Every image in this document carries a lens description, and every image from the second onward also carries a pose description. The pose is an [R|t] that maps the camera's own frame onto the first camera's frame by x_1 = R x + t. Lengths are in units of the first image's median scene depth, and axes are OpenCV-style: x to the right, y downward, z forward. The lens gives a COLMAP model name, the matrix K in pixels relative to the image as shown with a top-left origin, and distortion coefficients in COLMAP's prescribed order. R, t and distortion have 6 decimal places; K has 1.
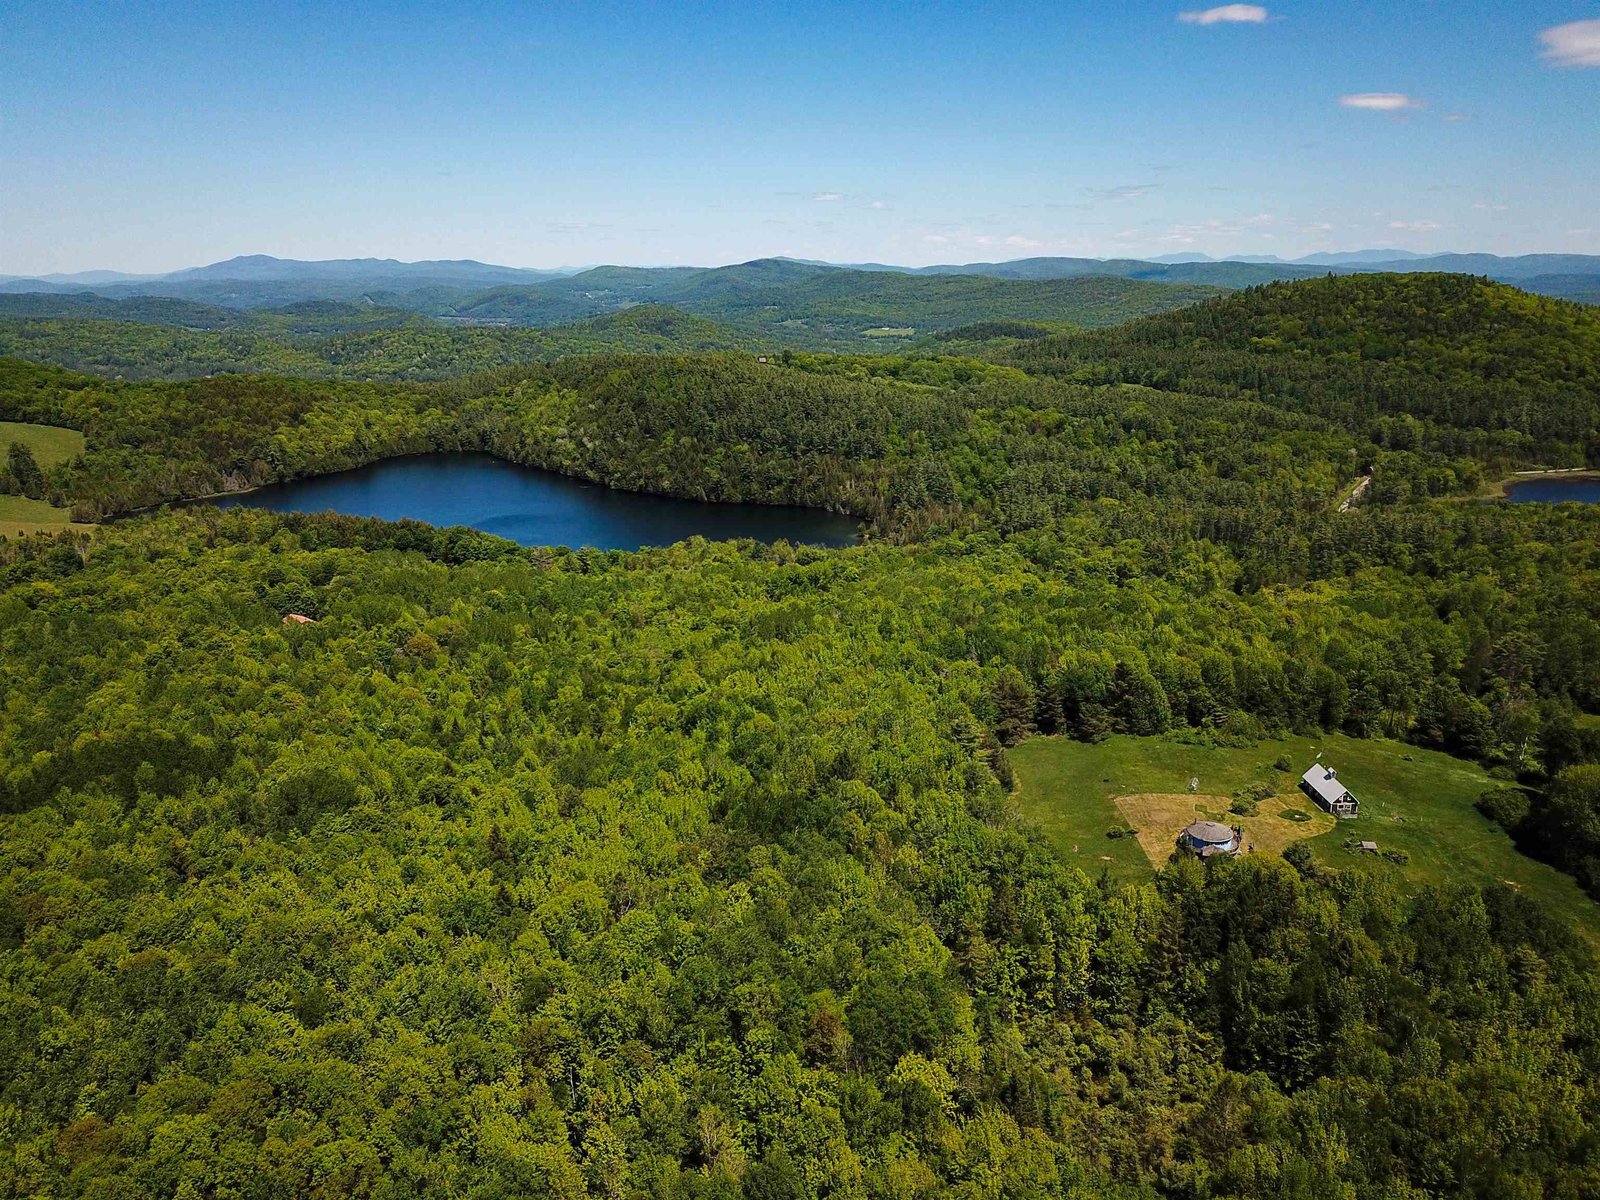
lens RADIAL K [[1211.7, 0, 817.1], [0, 1211.7, 595.8], [0, 0, 1]] dist [0.039881, -0.032090]
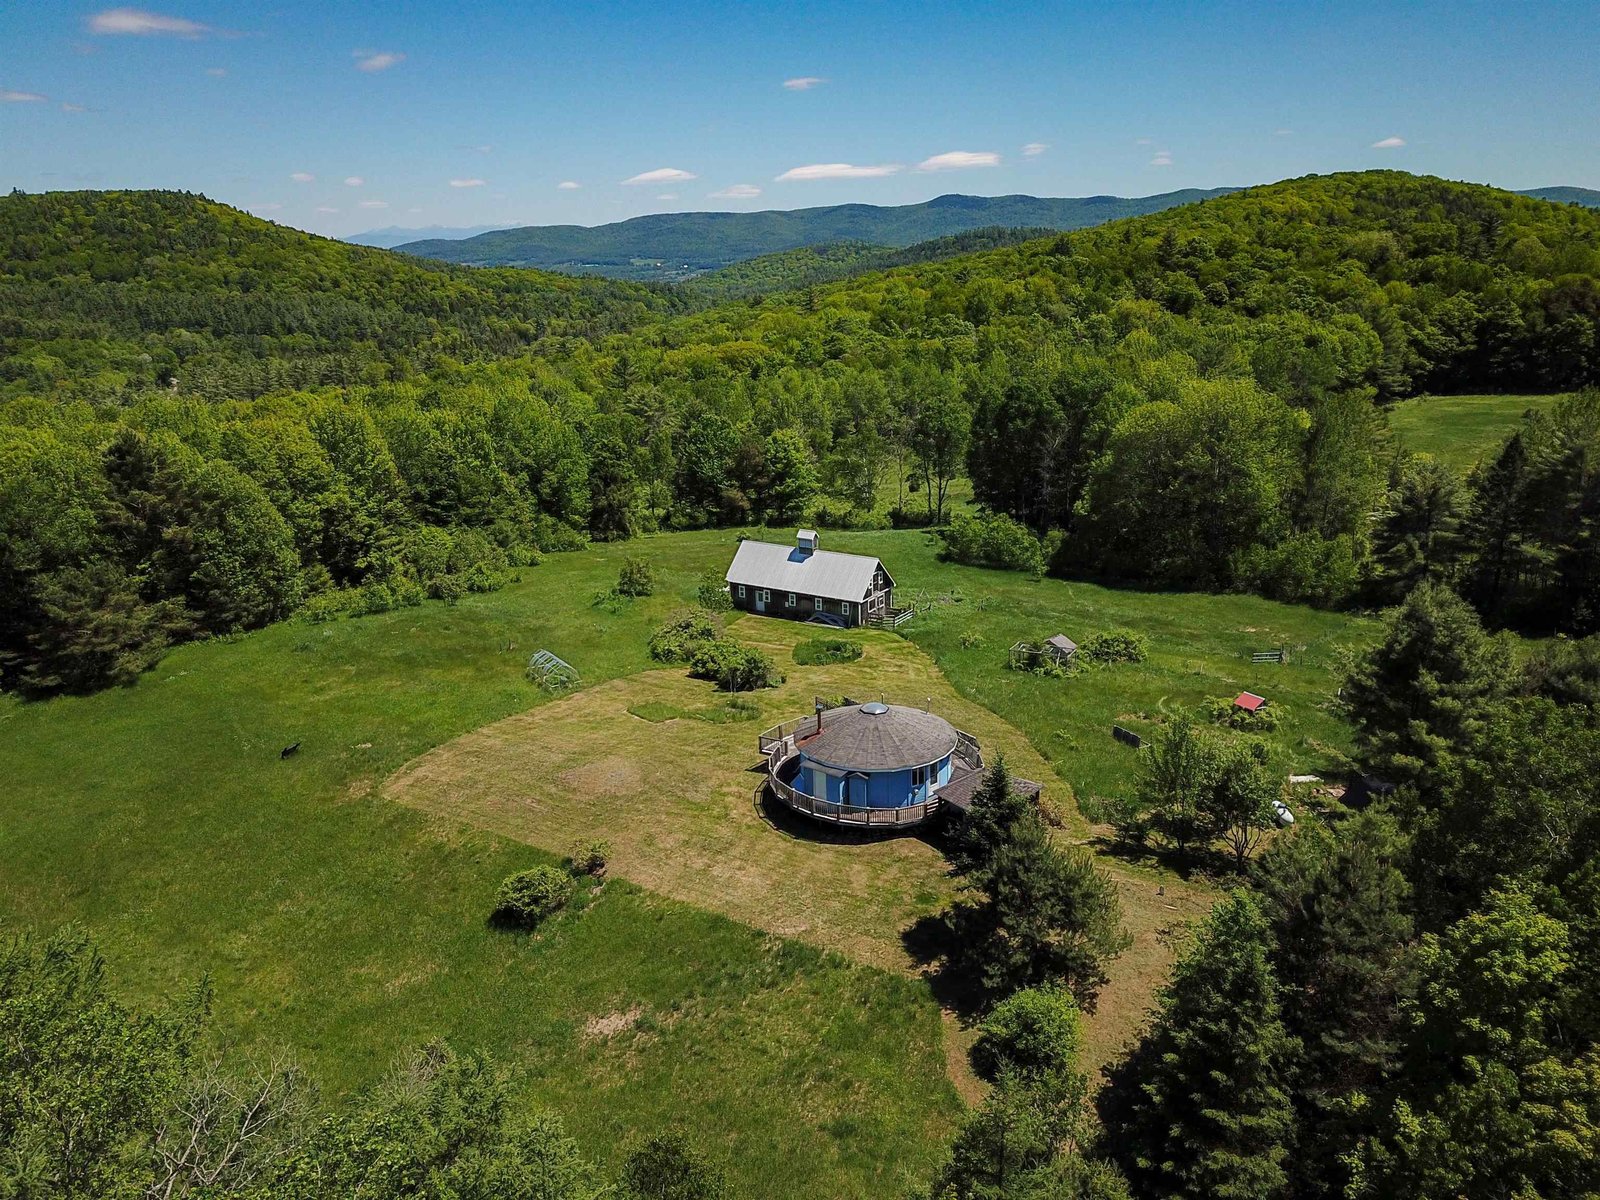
lens RADIAL K [[1224.9, 0, 801.8], [0, 1224.9, 591.9], [0, 0, 1]] dist [-0.007710, 0.013264]
pose [[0.571238, -0.229574, 0.788025, 0.027895], [0.227975, 0.966689, 0.116365, 0.032891], [-0.788489, 0.113178, 0.604546, 0.218334]]
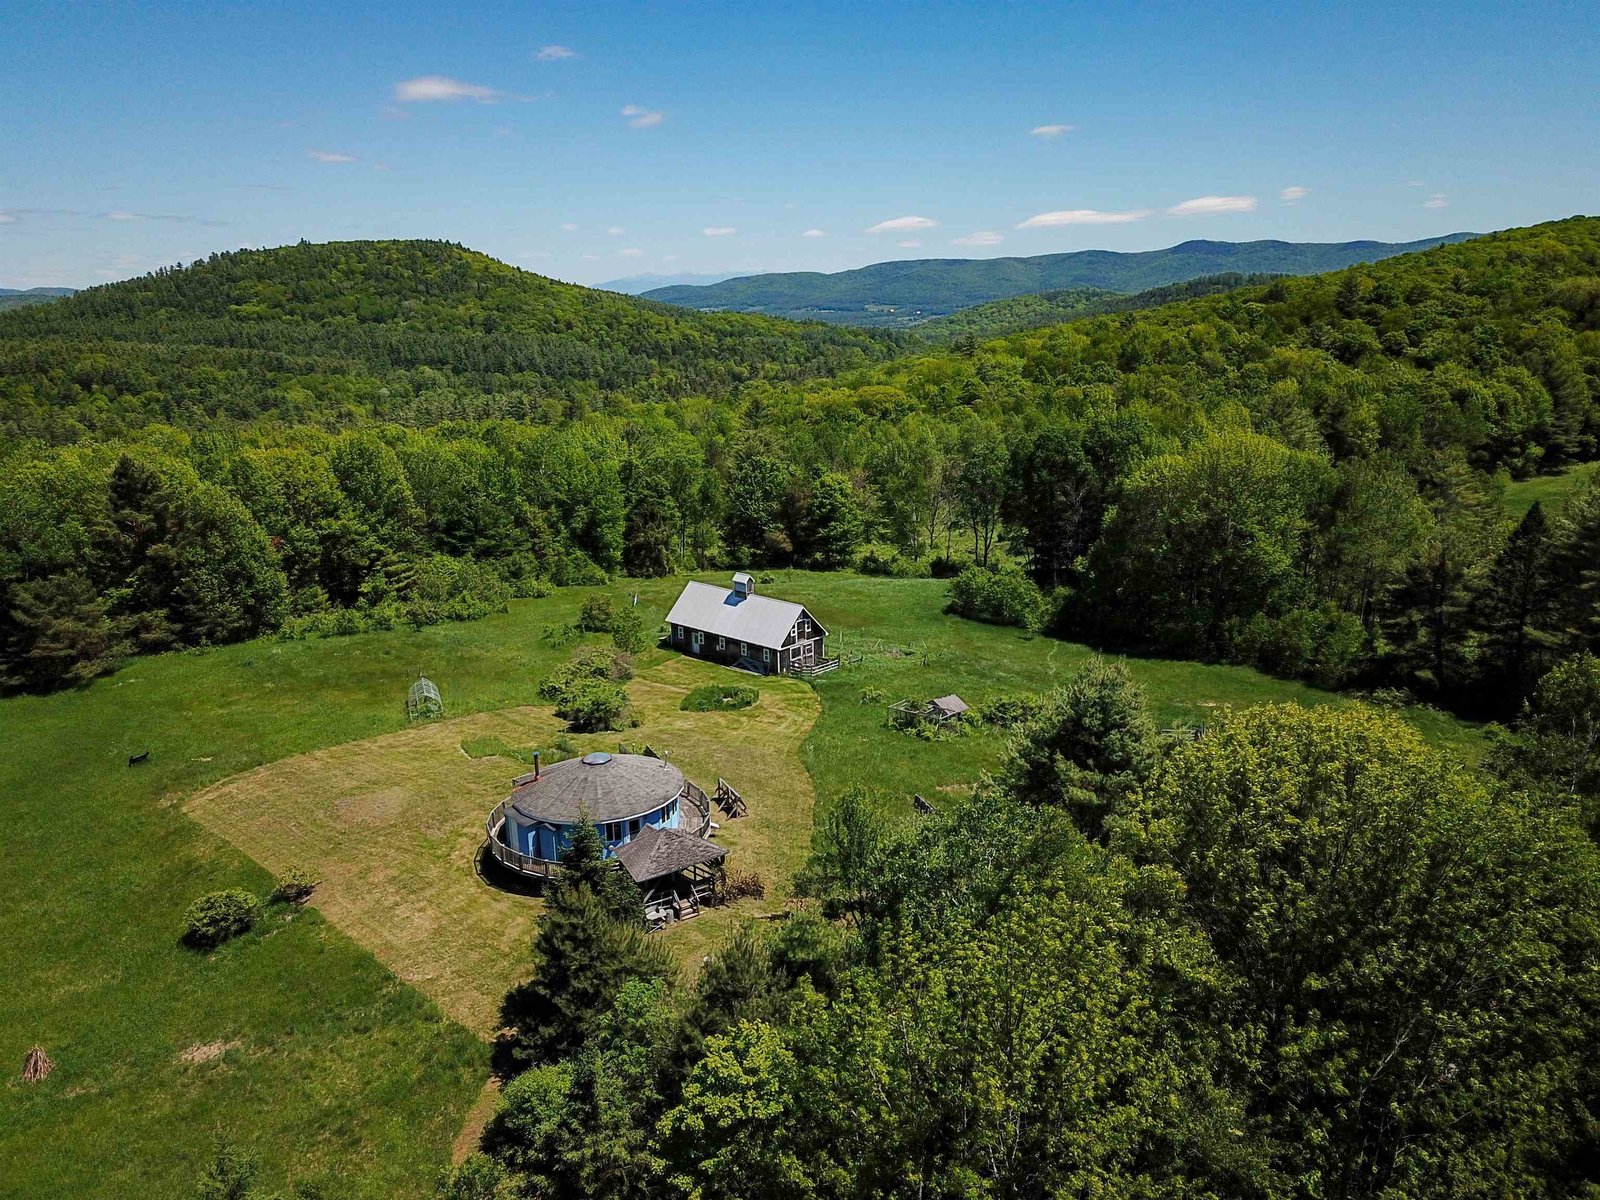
lens RADIAL K [[1218.6, 0, 800.0], [0, 1218.6, 600.0], [0, 0, 1]] dist [0.013652, -0.029837]
pose [[0.715793, -0.175519, 0.675895, 0.047504], [0.192872, 0.979938, 0.050217, 0.038553], [-0.671149, 0.094416, 0.735285, 0.200200]]
